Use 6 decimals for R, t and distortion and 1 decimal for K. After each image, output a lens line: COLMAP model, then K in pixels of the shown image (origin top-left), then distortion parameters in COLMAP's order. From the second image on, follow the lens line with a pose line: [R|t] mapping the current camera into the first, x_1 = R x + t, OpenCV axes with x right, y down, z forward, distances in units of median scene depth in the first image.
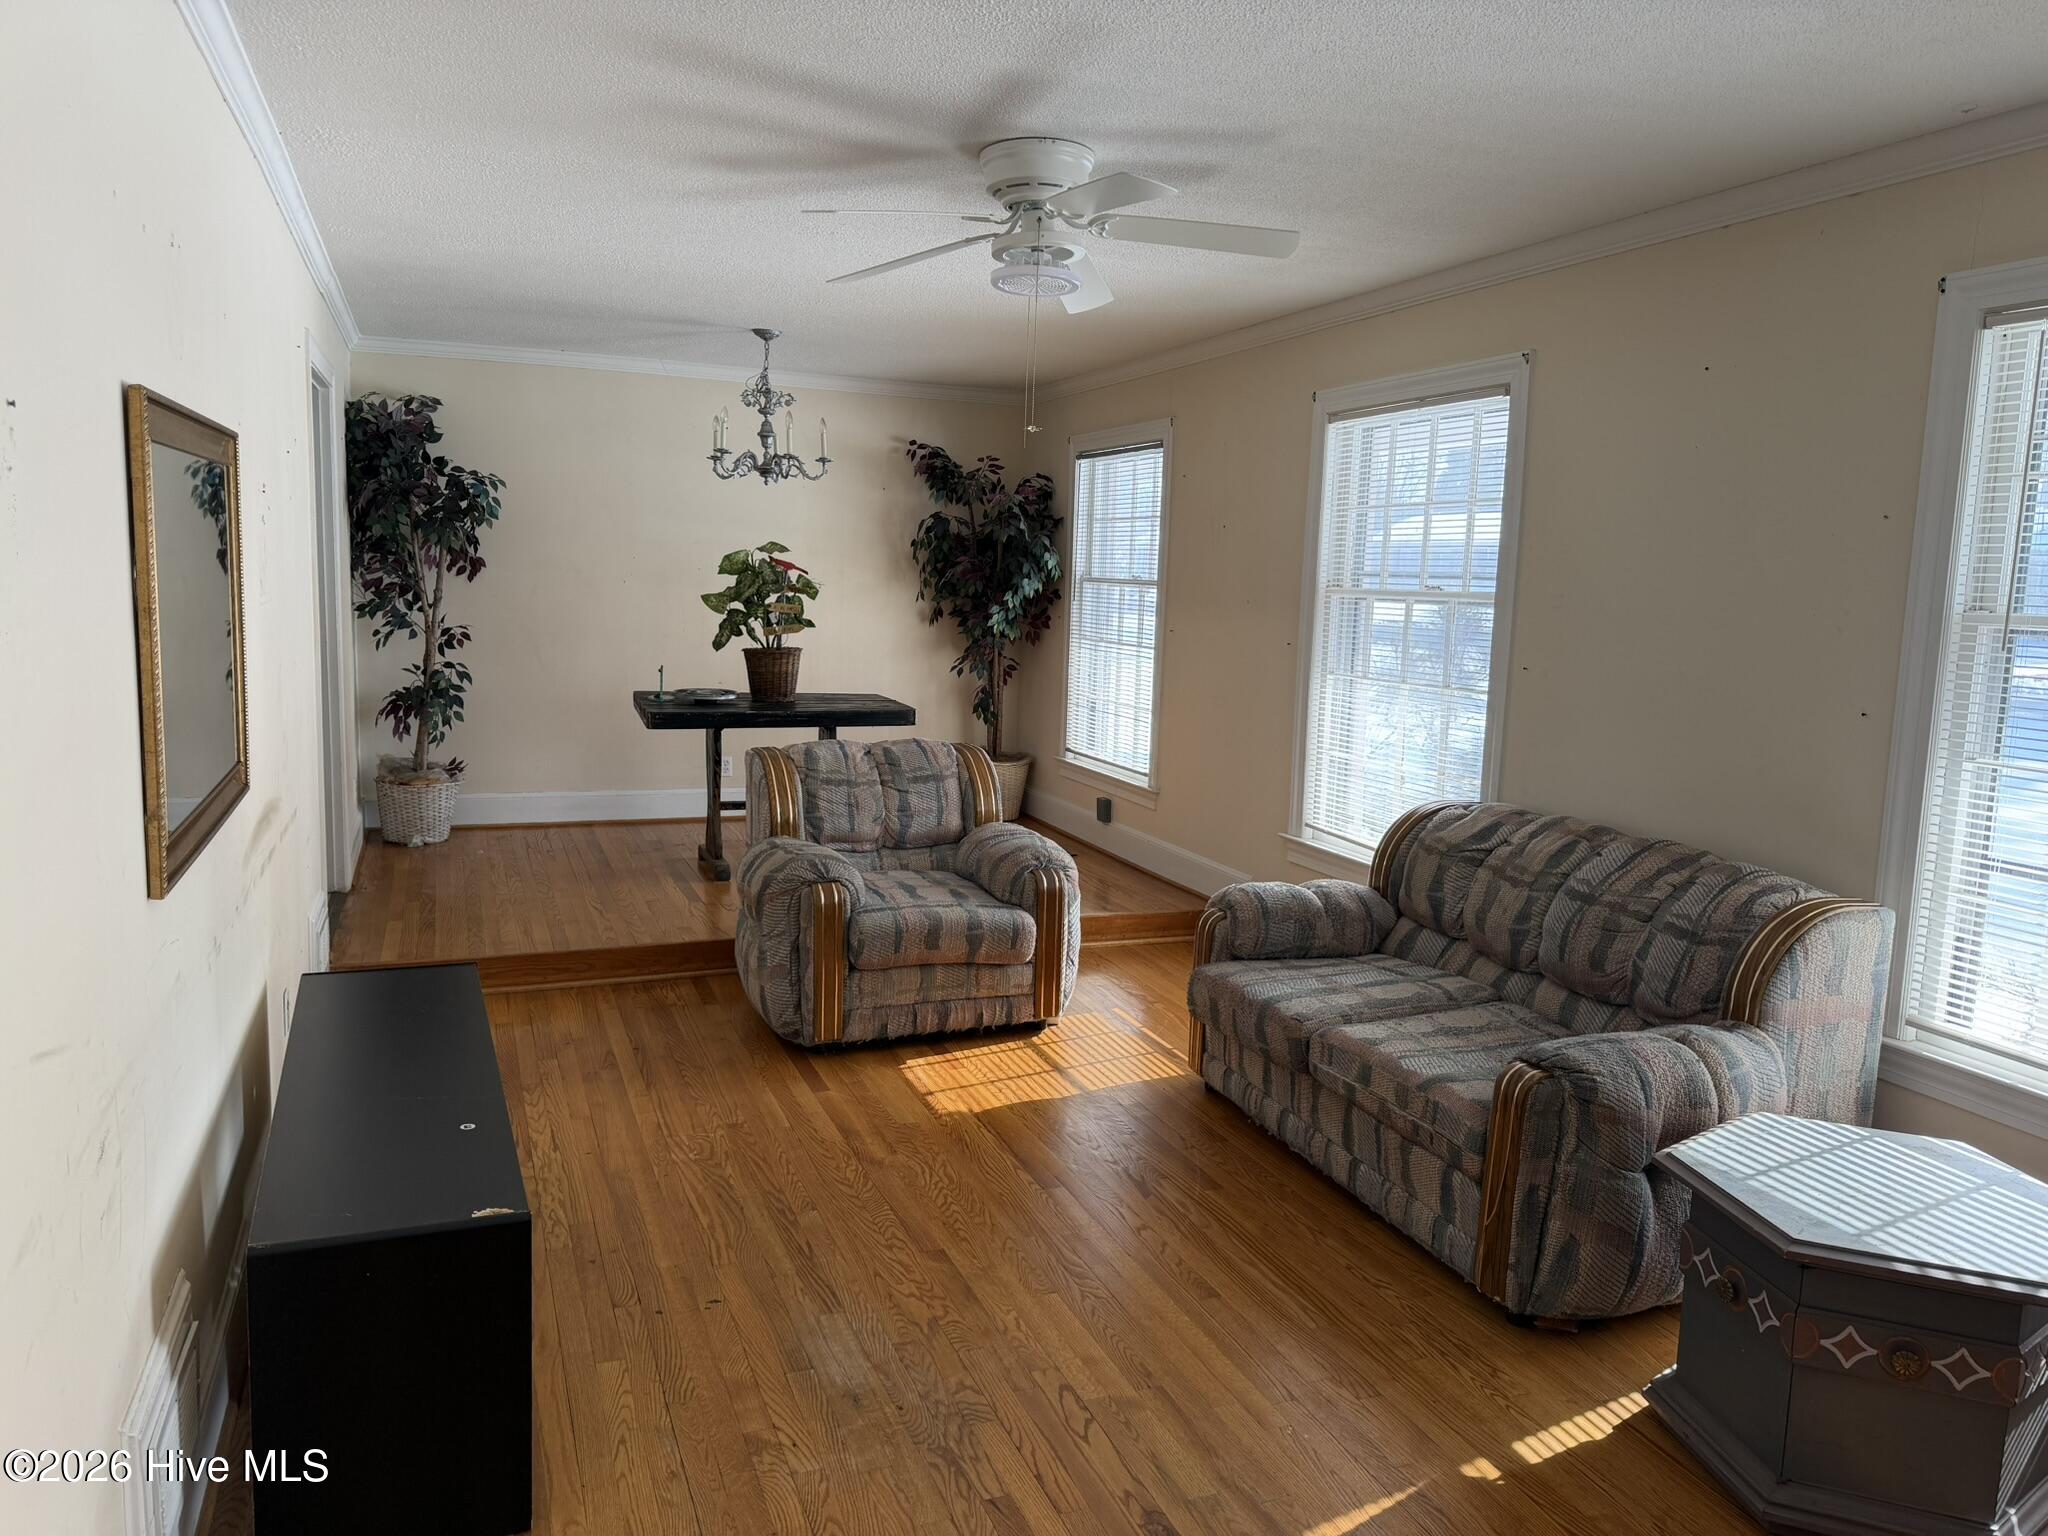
lens RADIAL K [[1434.5, 0, 1021.4], [0, 1434.5, 766.0], [0, 0, 1]] dist [0.040686, -0.056590]
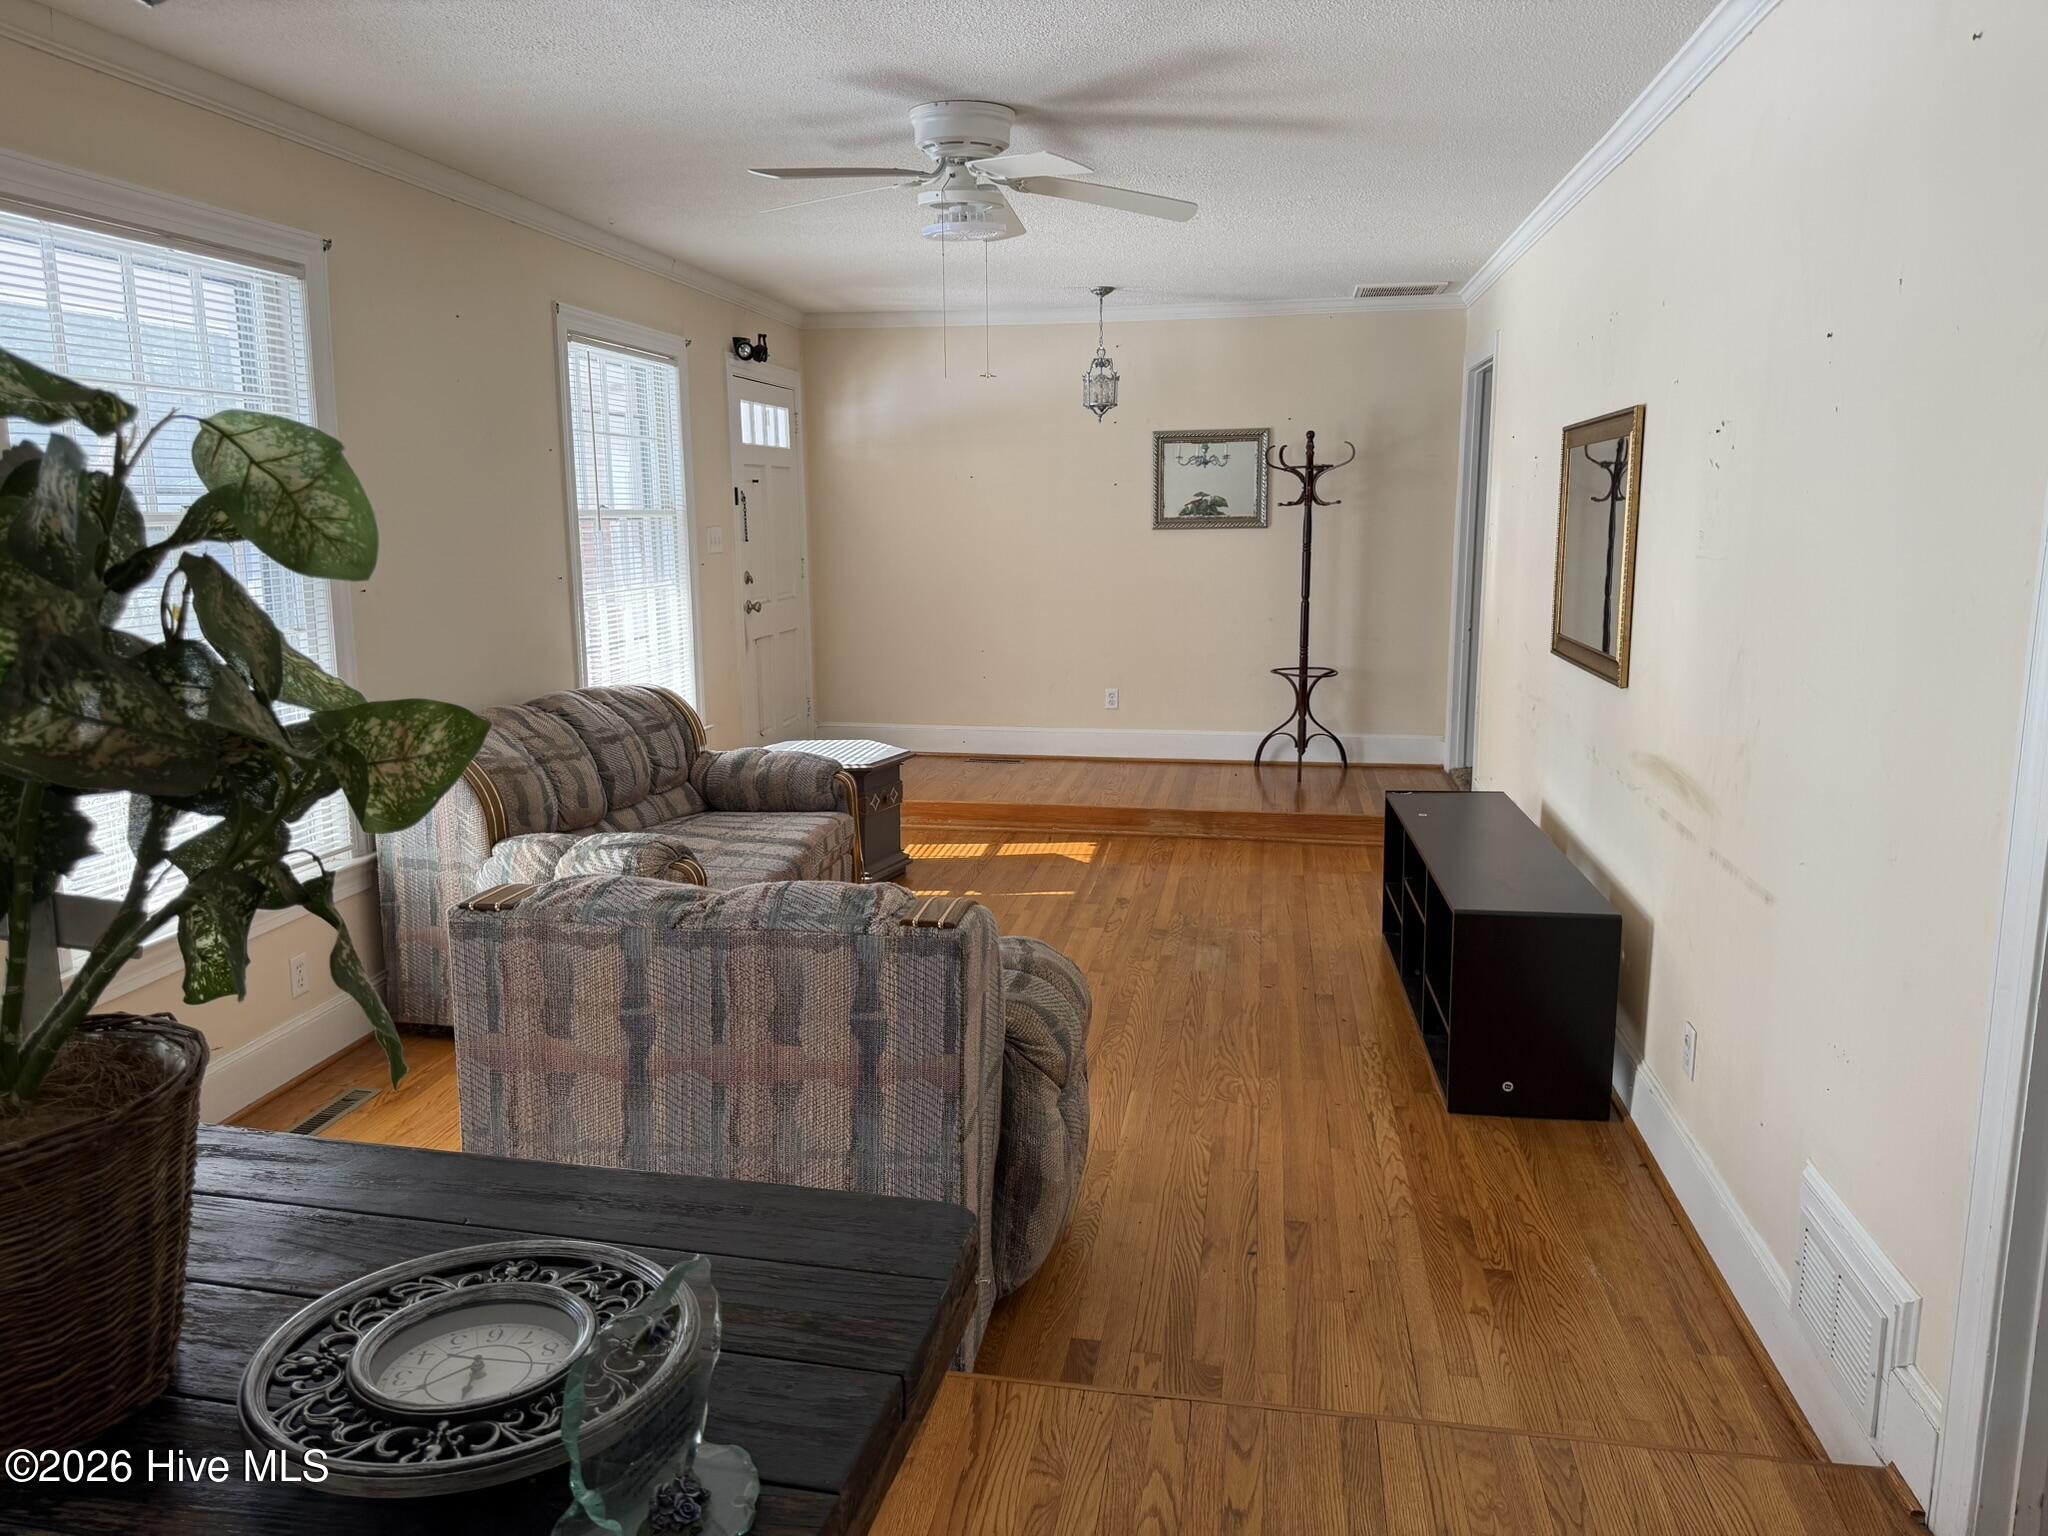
lens RADIAL K [[1434.5, 0, 1018.5], [0, 1434.5, 761.2], [0, 0, 1]] dist [0.040686, -0.056590]
pose [[-0.855348, -0.105859, 0.507124, -0.617563], [0.063905, 0.949864, 0.306063, -0.283796], [-0.514098, 0.294198, -0.805699, 1.929254]]
